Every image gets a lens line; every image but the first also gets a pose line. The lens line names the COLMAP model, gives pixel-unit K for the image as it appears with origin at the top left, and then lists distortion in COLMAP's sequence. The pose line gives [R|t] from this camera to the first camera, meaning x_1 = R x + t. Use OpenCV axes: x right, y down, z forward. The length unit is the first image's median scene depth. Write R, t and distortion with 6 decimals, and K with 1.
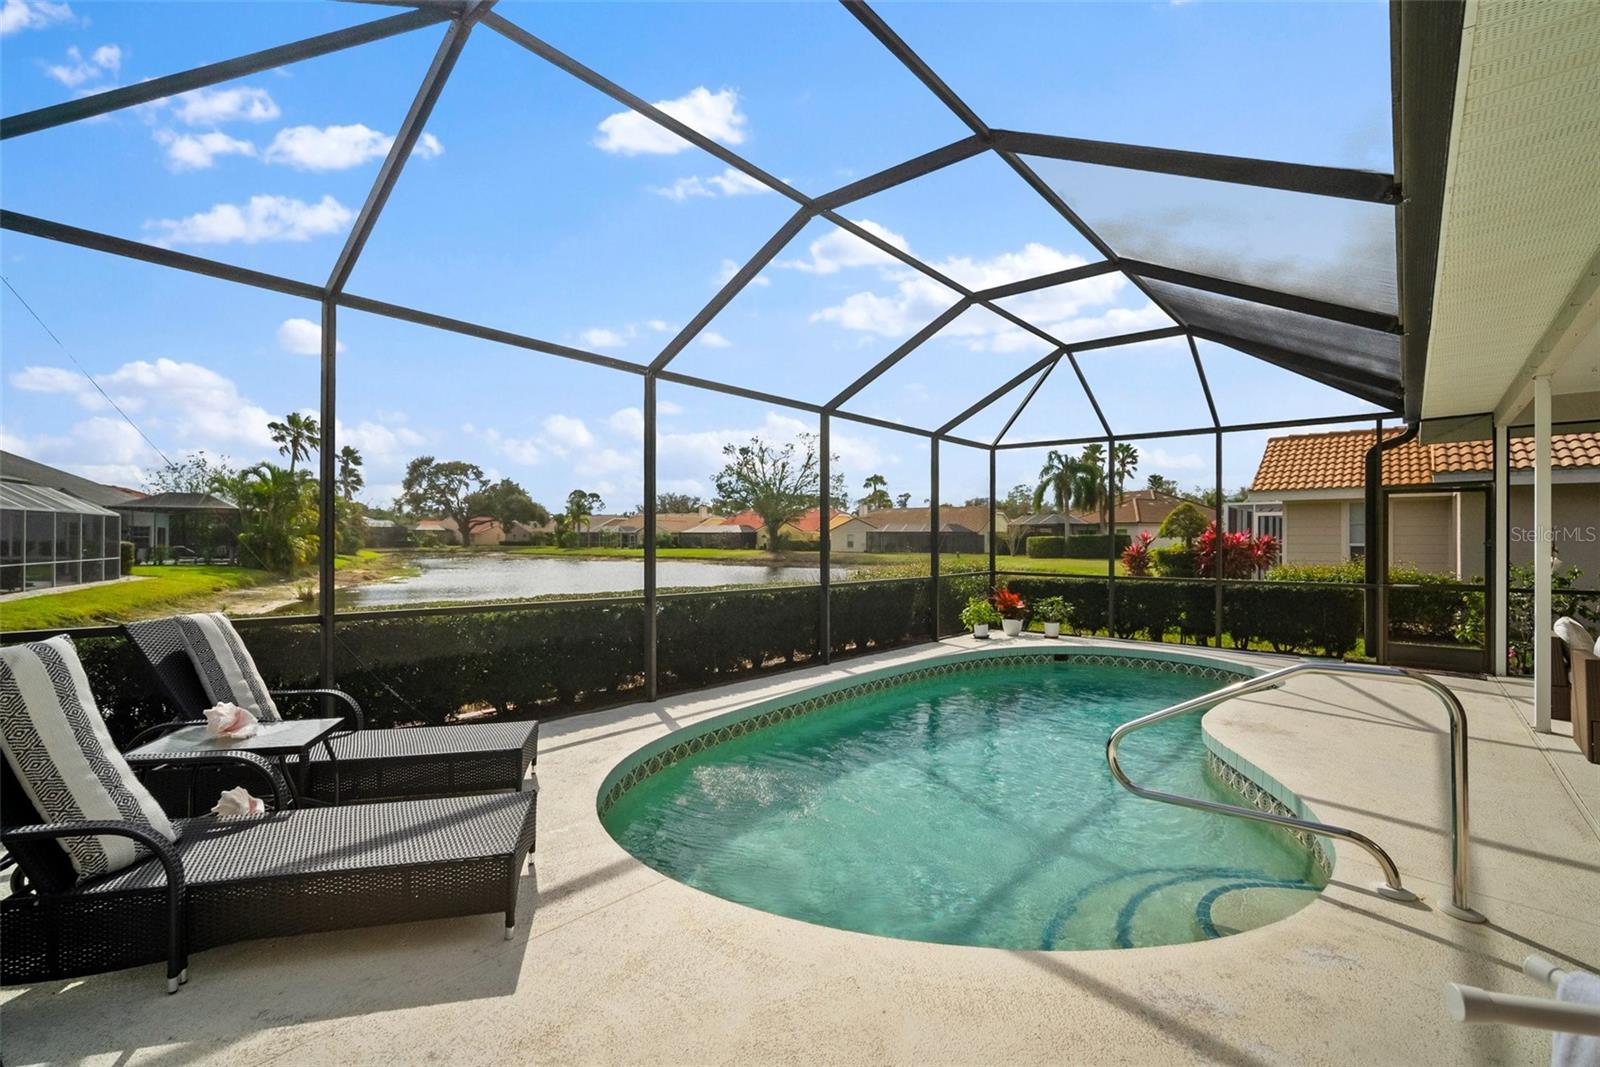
lens RADIAL K [[713.5, 0, 797.1], [0, 713.5, 539.3], [0, 0, 1]] dist [-0.000025, -0.000011]
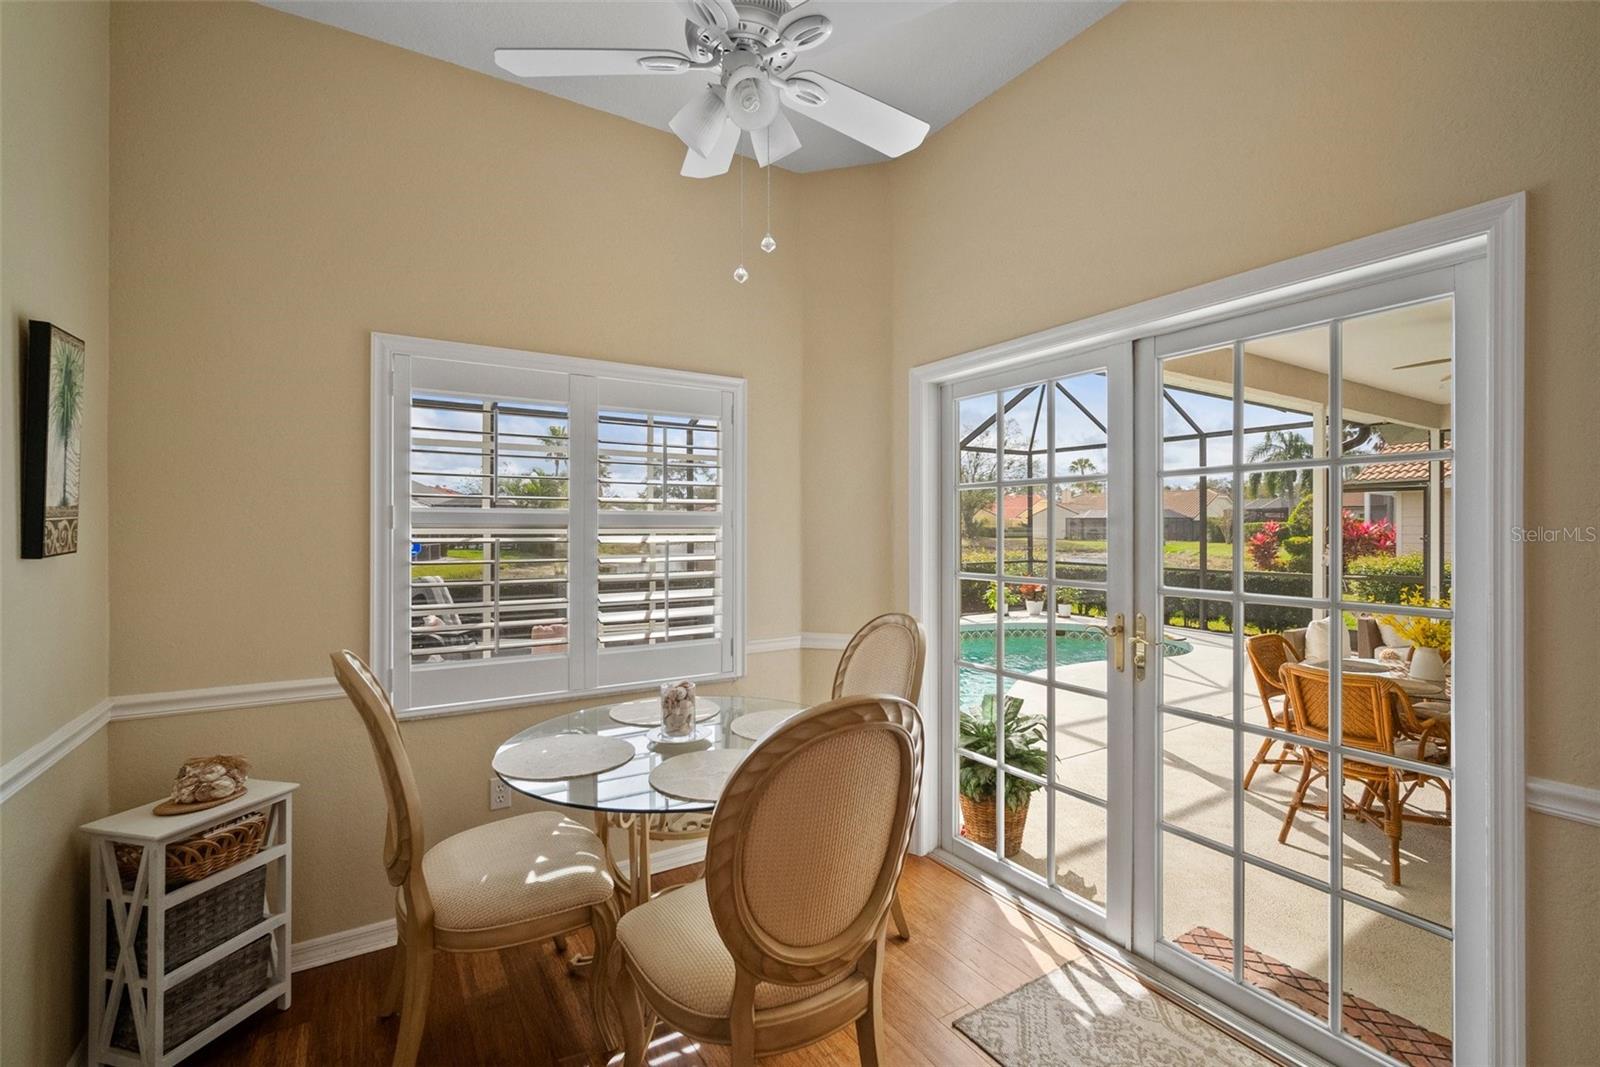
lens RADIAL K [[706.7, 0, 800.0], [0, 706.7, 533.5], [0, 0, 1]] dist [-0.003446, -0.000085]
pose [[0.954352, -0.001671, -0.298681, 0.148578], [0.005081, 0.999931, 0.010638, -0.007019], [0.298643, -0.011670, 0.954294, -0.118442]]
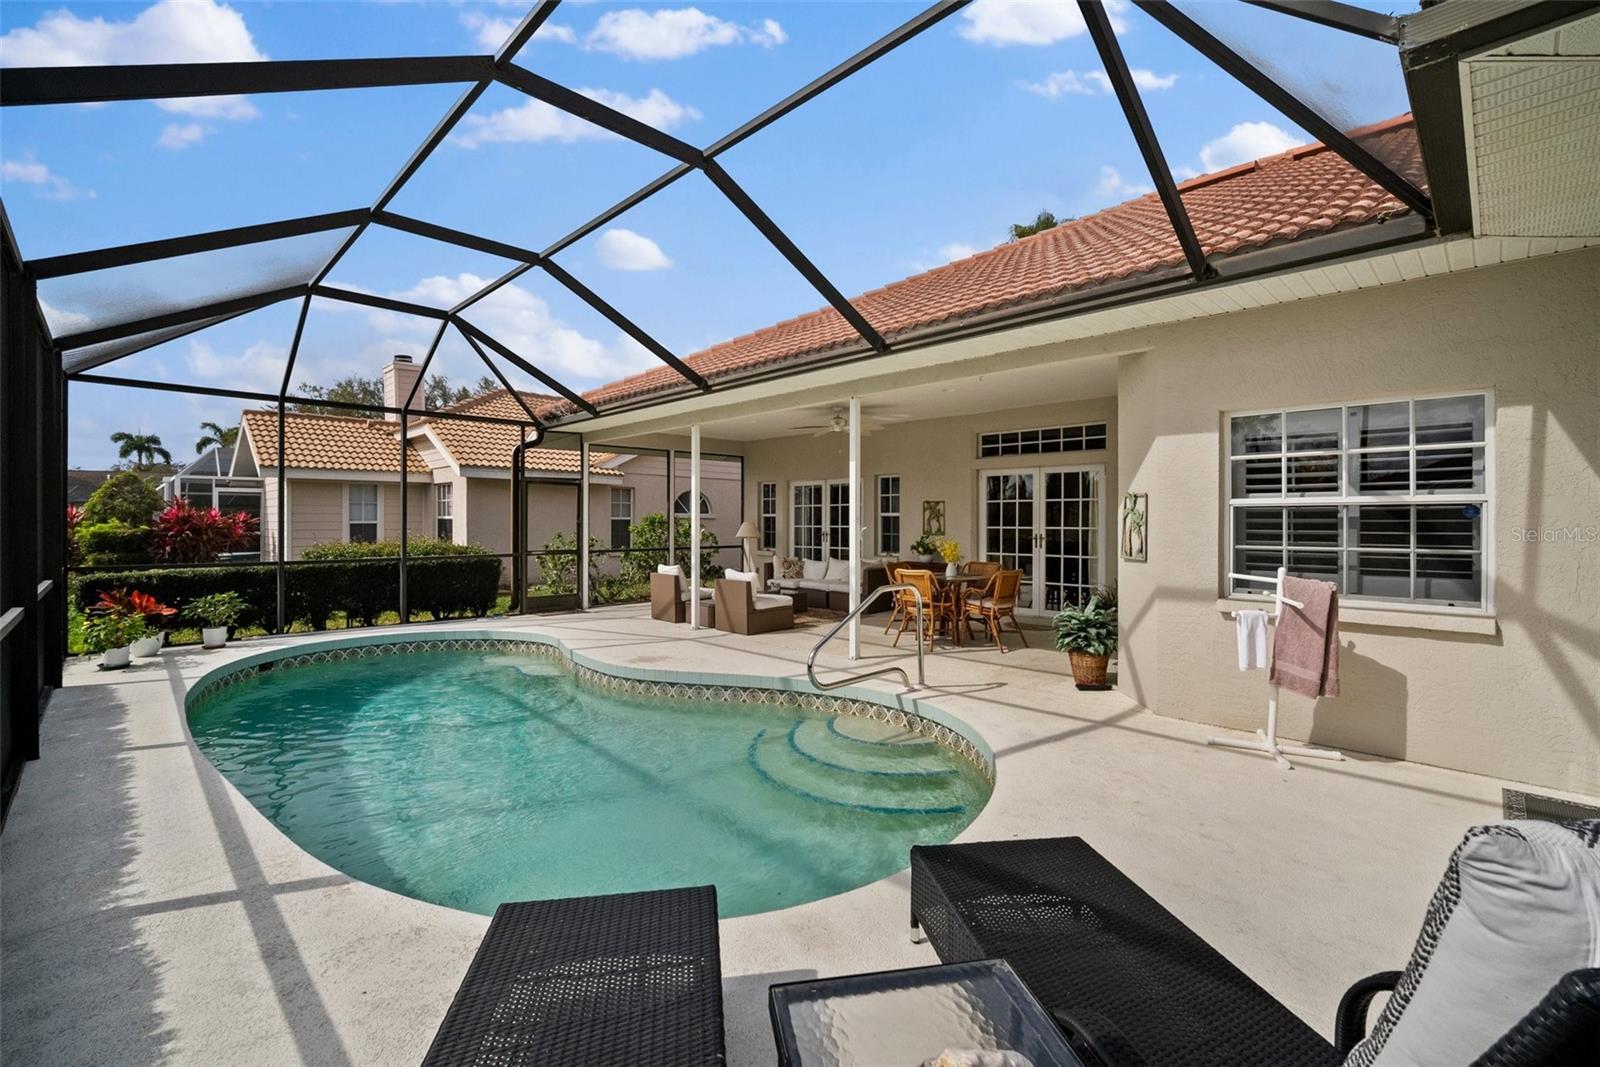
lens RADIAL K [[706.7, 0, 800.0], [0, 706.7, 533.5], [0, 0, 1]] dist [-0.003446, -0.000085]
pose [[0.085635, -0.019812, 0.996130, -0.170951], [-0.004408, 0.999785, 0.020264, -0.000473], [-0.996317, -0.006126, 0.085529, 0.162056]]
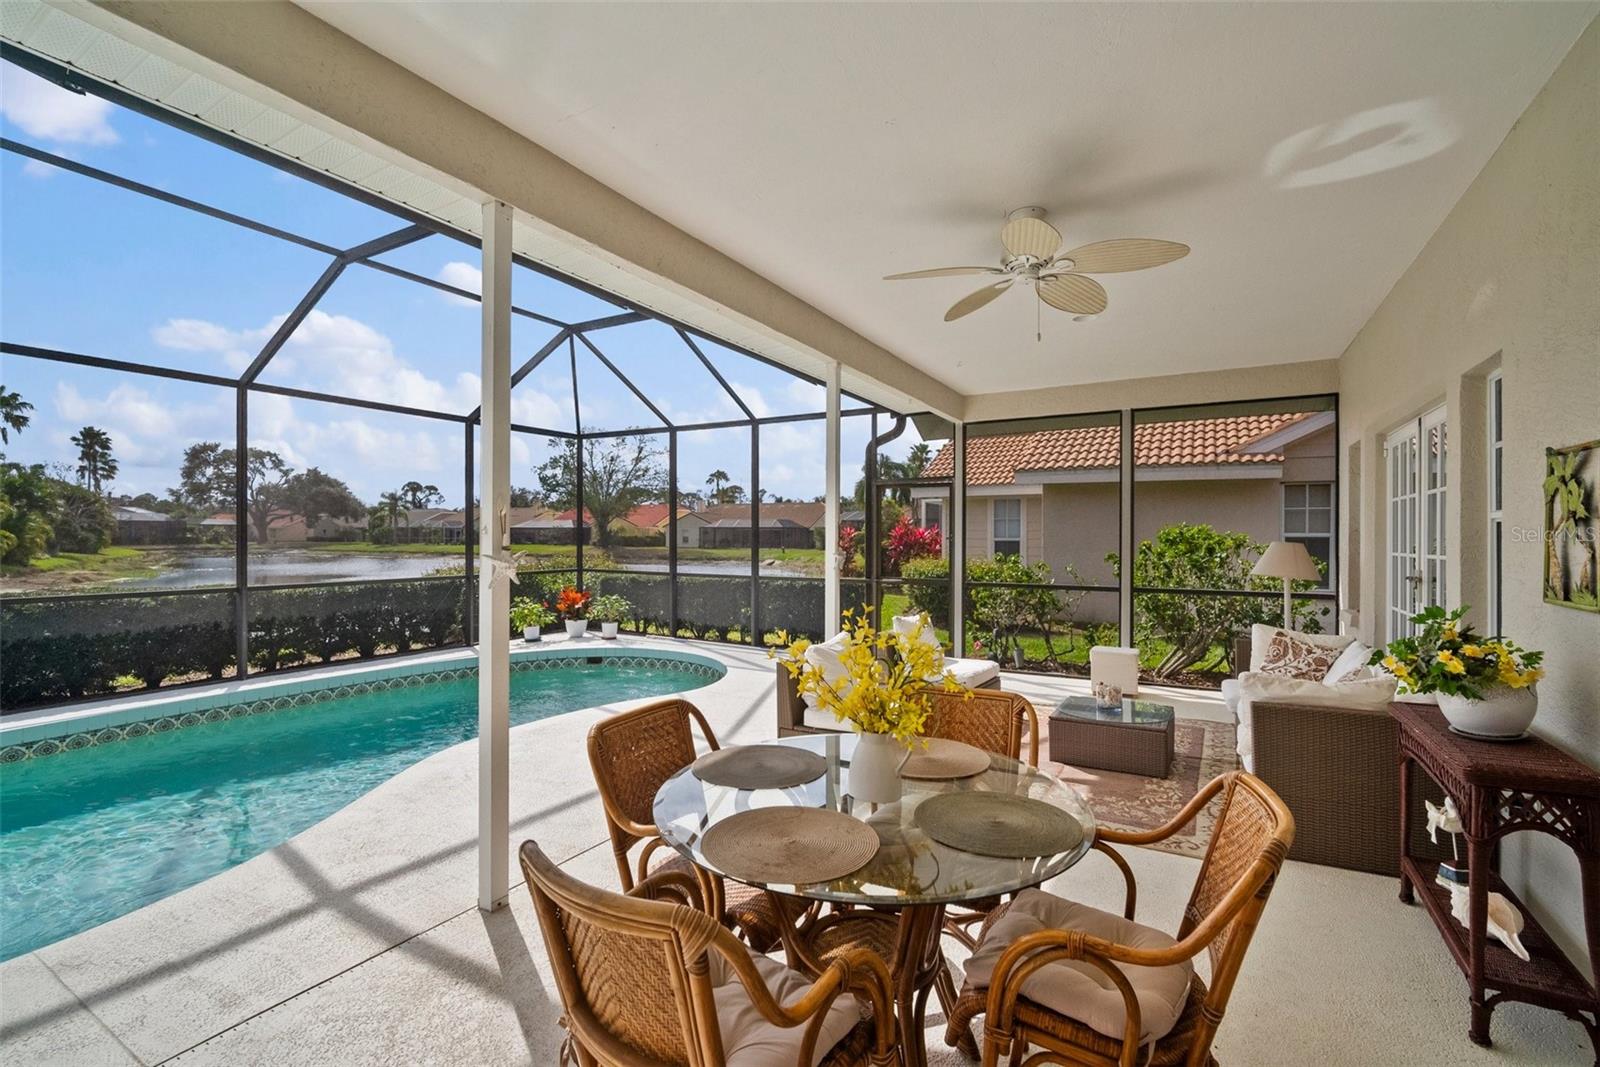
lens RADIAL K [[706.7, 0, 800.0], [0, 706.7, 533.5], [0, 0, 1]] dist [-0.003446, -0.000085]
pose [[0.983876, 0.000228, 0.178854, 0.224885], [0.000095, 0.999998, -0.001799, 0.000328], [-0.178854, 0.001787, 0.983874, 0.019286]]
